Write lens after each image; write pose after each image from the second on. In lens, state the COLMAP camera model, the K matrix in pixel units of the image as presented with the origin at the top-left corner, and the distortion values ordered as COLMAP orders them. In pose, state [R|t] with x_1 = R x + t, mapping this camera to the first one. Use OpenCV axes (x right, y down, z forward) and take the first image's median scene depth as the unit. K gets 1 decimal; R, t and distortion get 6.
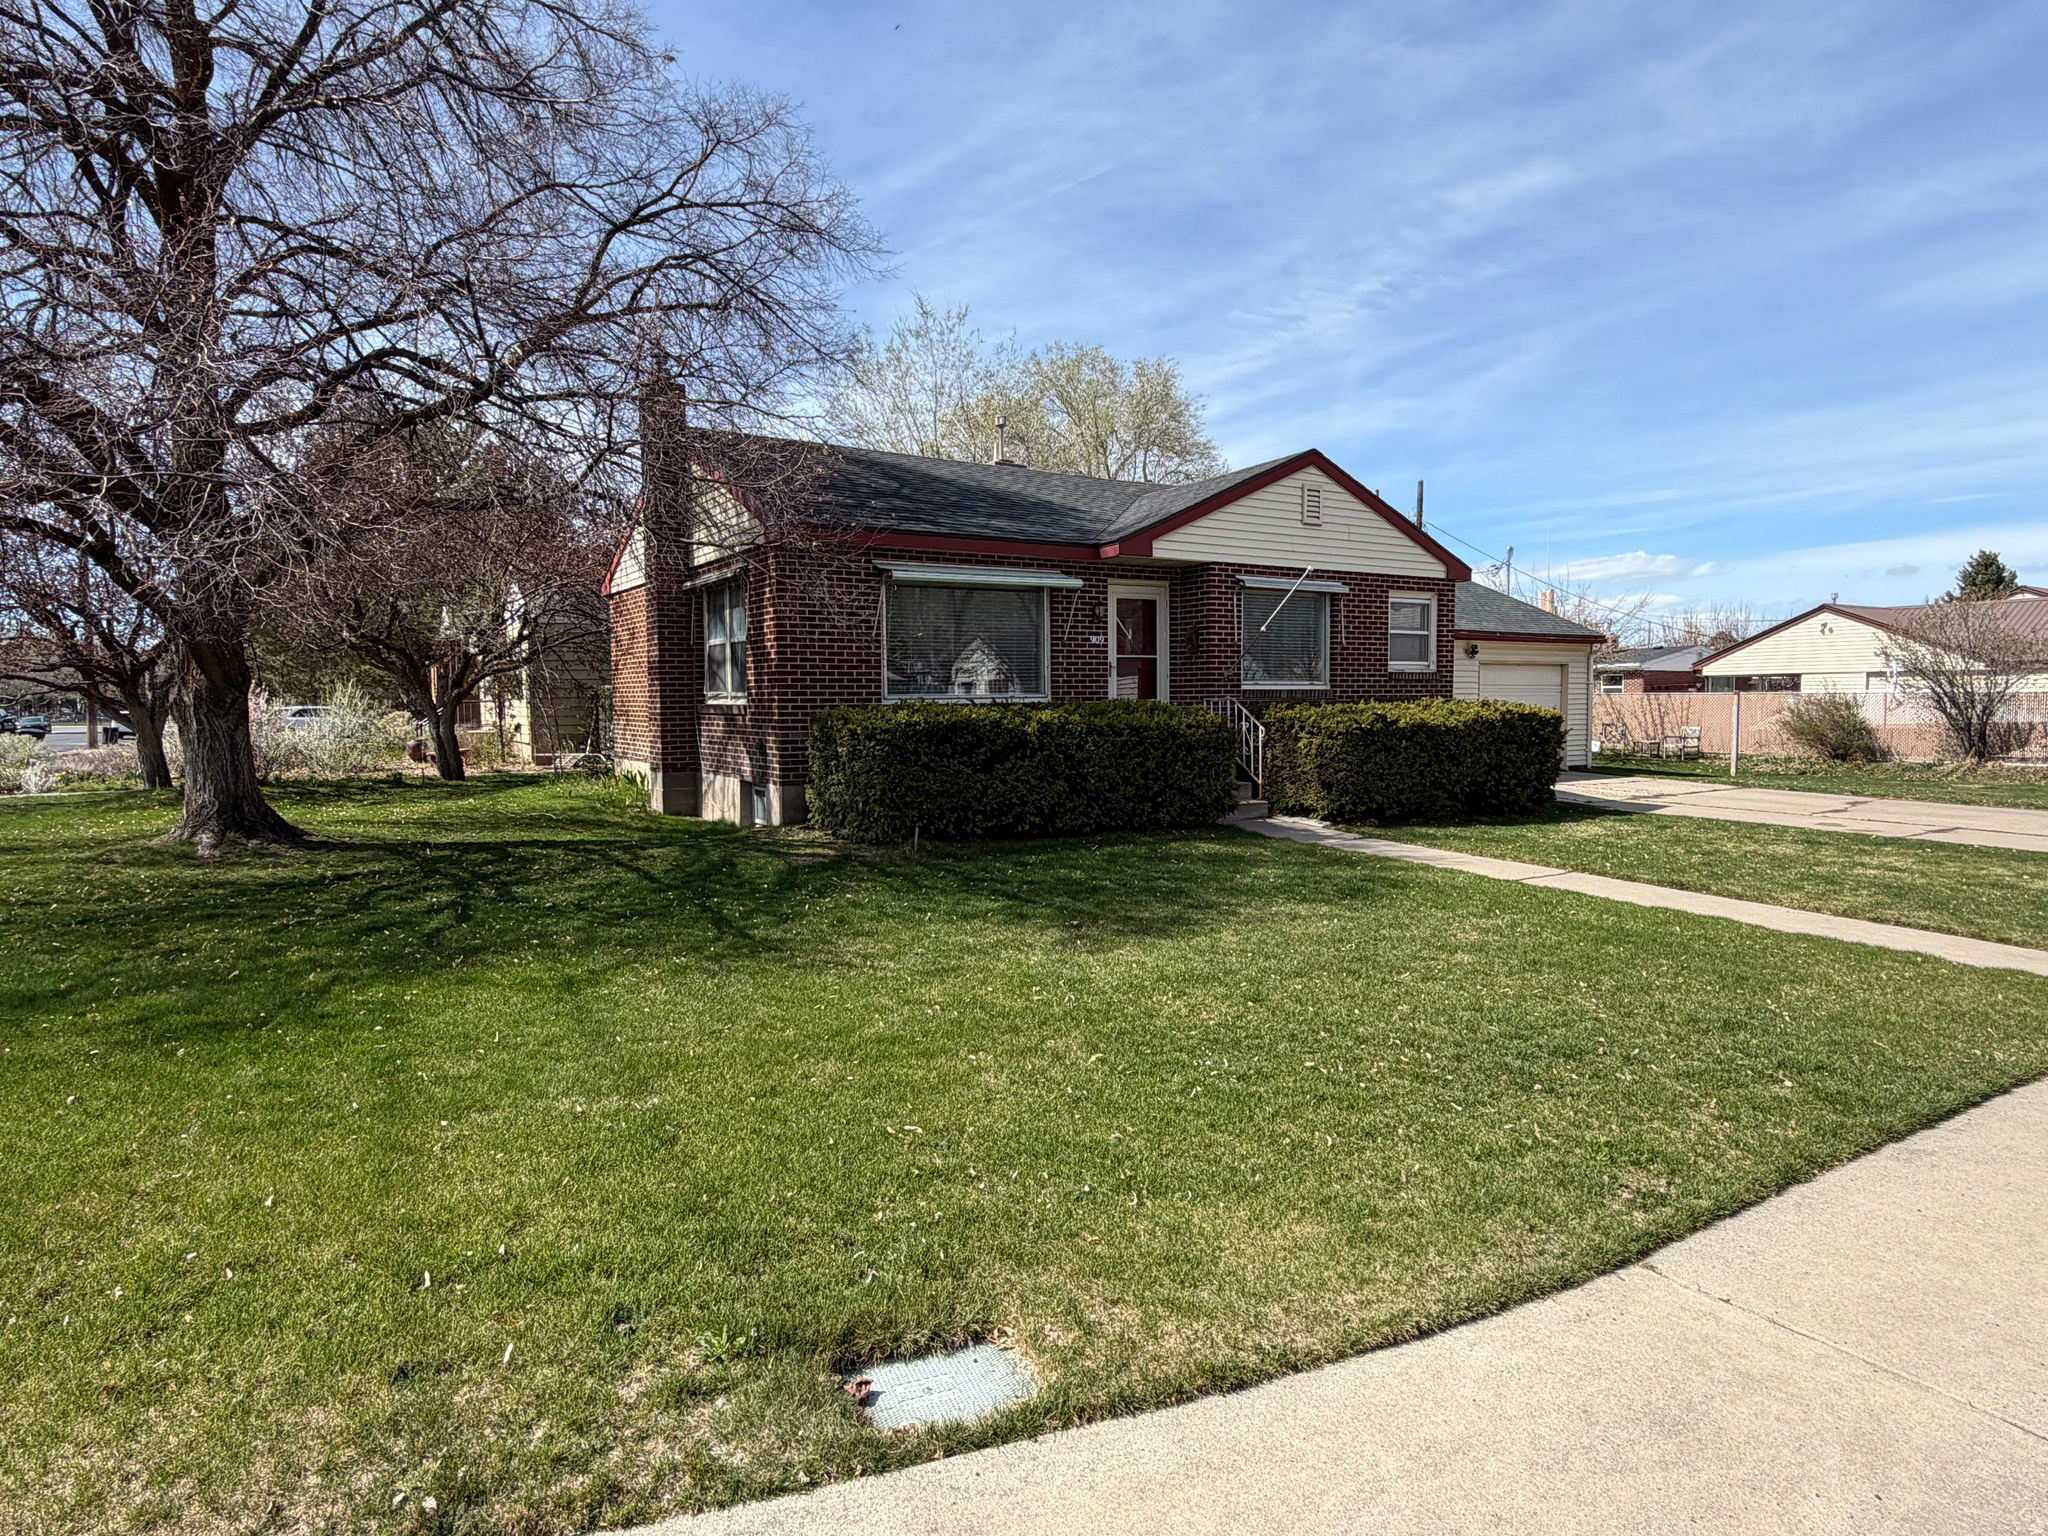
lens RADIAL K [[1159.5, 0, 1024.0], [0, 1159.5, 768.0], [0, 0, 1]] dist [-0.002316, 0.001021]
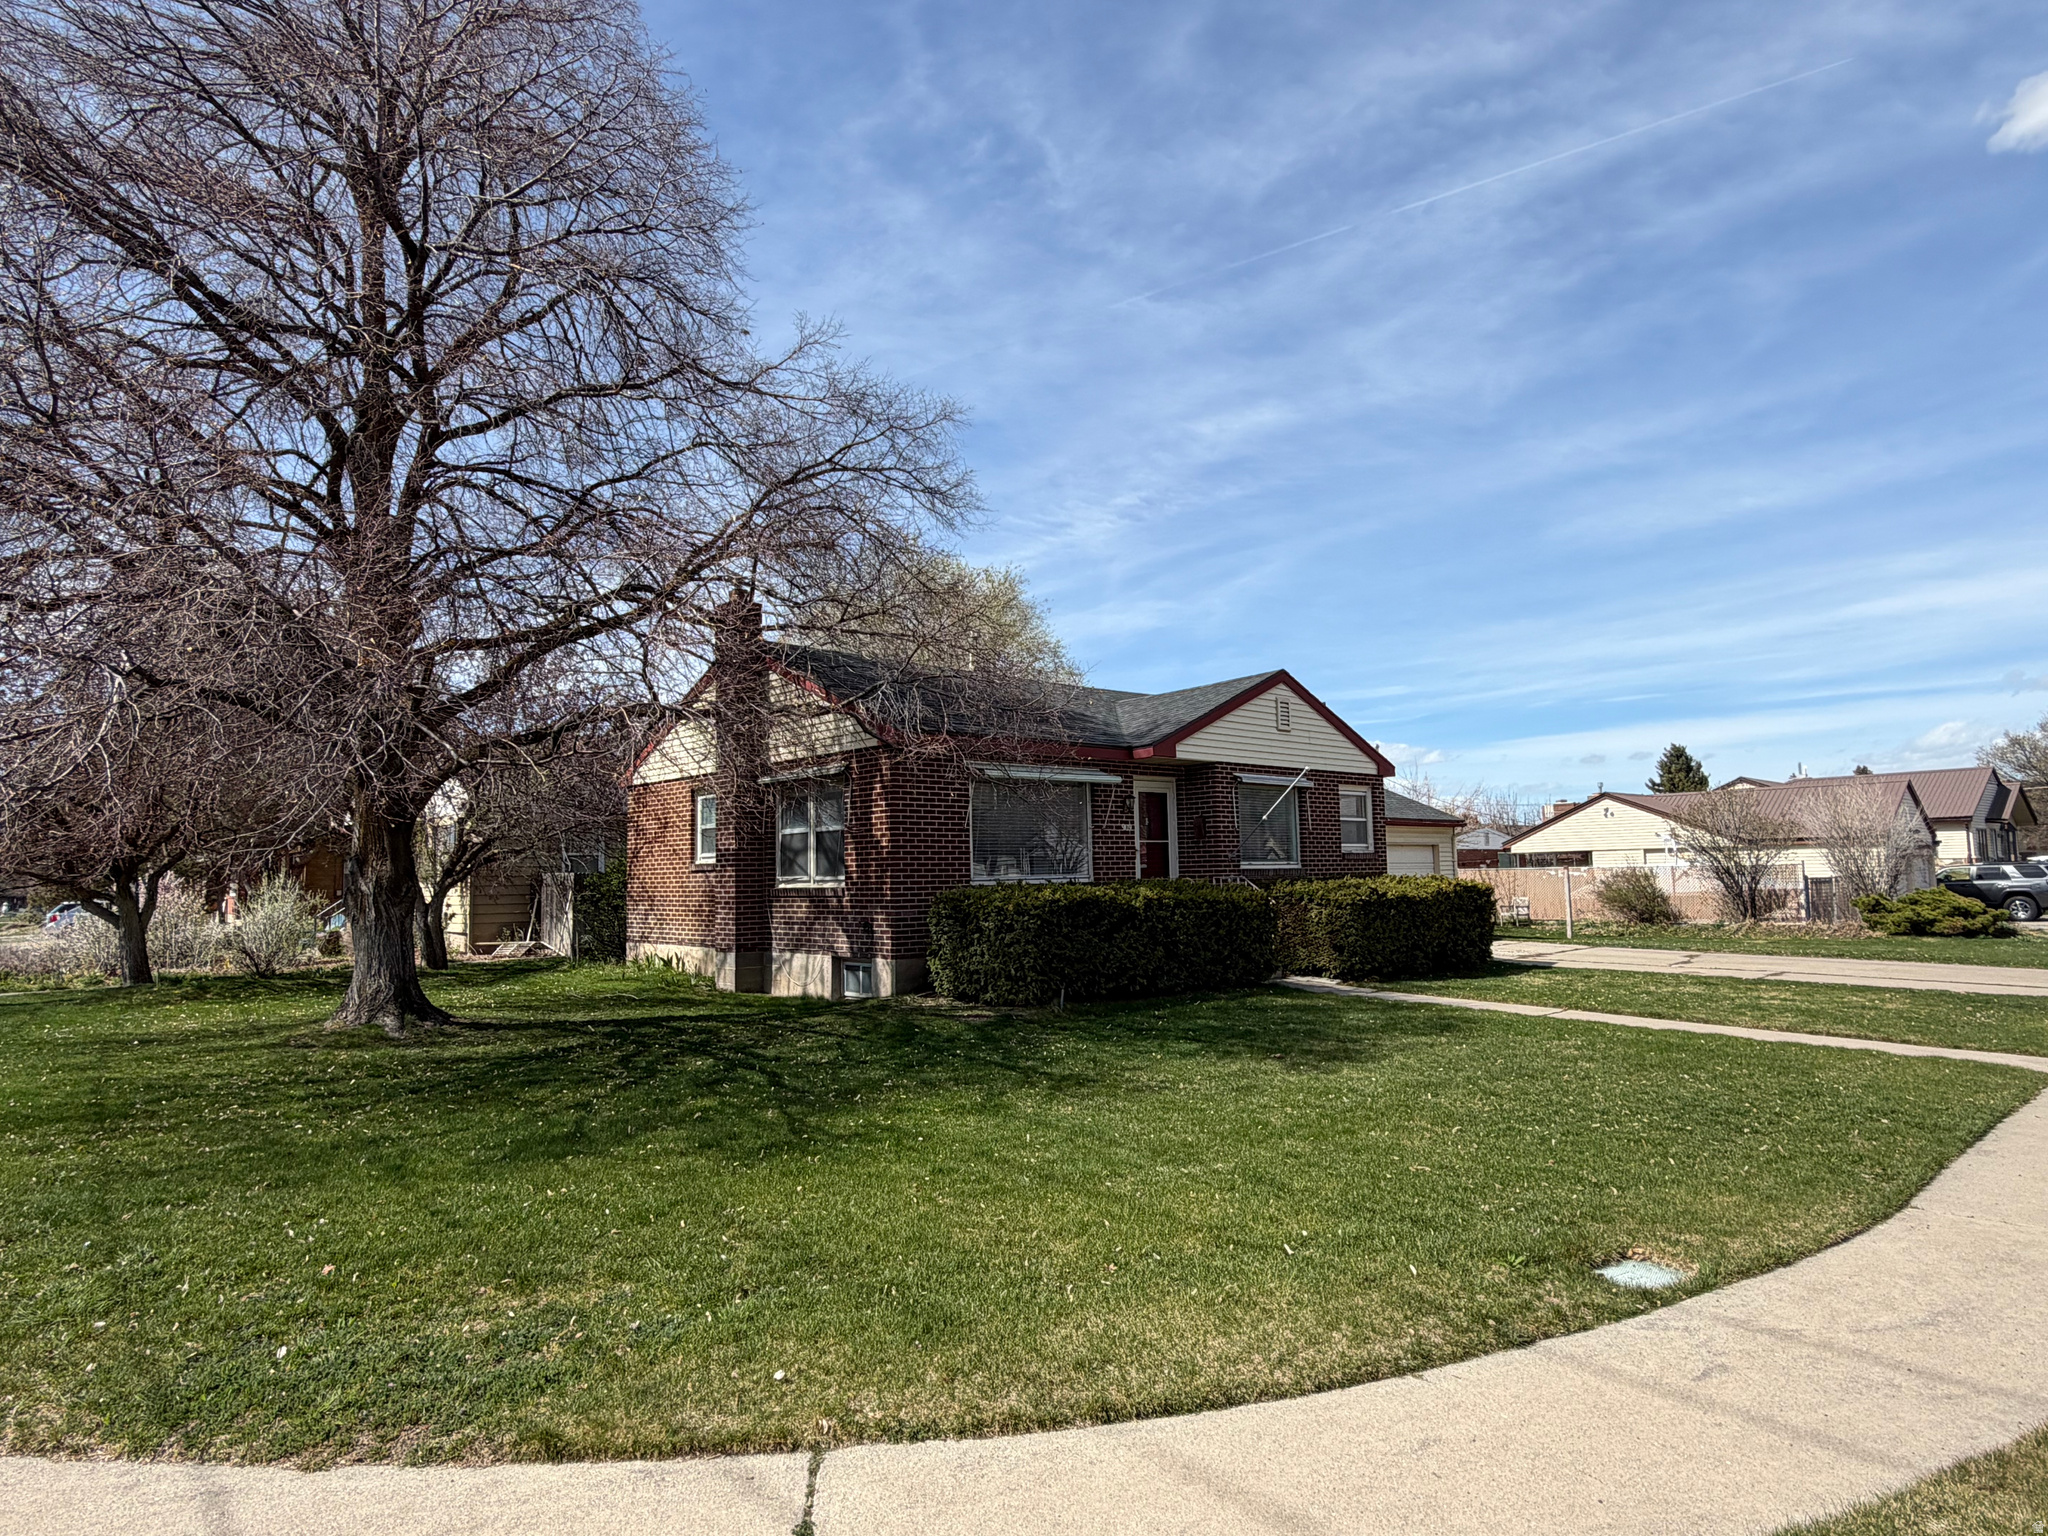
lens RADIAL K [[1159.5, 0, 1024.0], [0, 1159.5, 768.0], [0, 0, 1]] dist [-0.002316, 0.001021]
pose [[0.983618, 0.004235, 0.180218, -0.239779], [0.024074, 0.987683, -0.154603, 0.007335], [-0.178653, 0.156409, 0.971401, -0.114895]]
